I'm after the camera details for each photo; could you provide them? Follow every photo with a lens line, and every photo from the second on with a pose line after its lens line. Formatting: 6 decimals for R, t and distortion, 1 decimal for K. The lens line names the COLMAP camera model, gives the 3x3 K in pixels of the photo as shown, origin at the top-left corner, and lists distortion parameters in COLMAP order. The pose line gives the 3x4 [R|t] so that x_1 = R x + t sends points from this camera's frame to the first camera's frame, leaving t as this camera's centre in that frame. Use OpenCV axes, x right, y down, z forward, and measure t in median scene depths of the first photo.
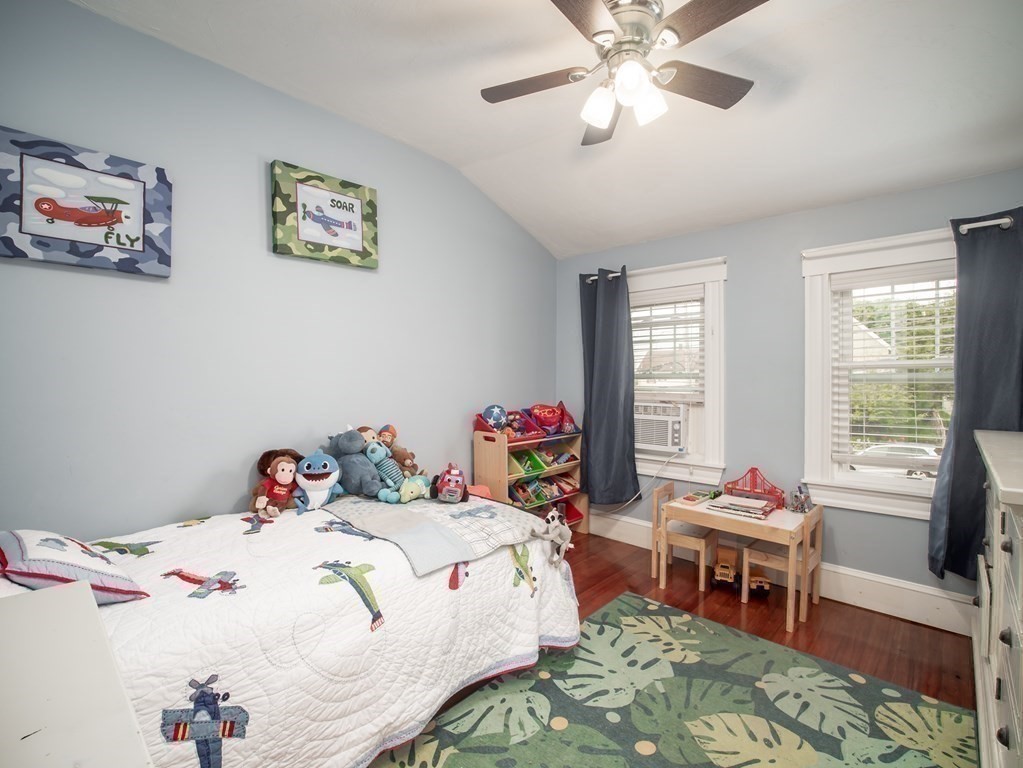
lens RADIAL K [[474.8, 0, 511.5], [0, 474.8, 384.0], [0, 0, 1]] dist [-0.004307, -0.001319]
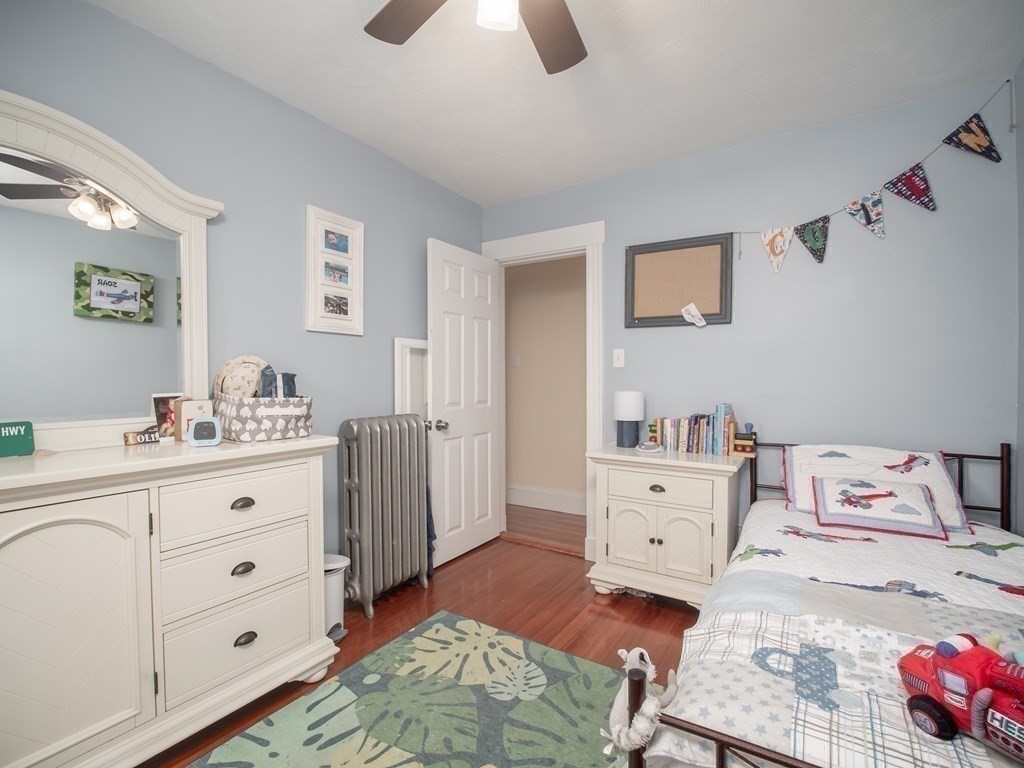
lens RADIAL K [[473.2, 0, 506.5], [0, 473.2, 383.2], [0, 0, 1]] dist [-0.001974, -0.000601]
pose [[-0.984671, 0.005369, -0.174341, 0.379629], [0.002949, 0.999896, 0.014136, -0.028952], [0.174399, 0.013405, -0.984584, 1.767636]]
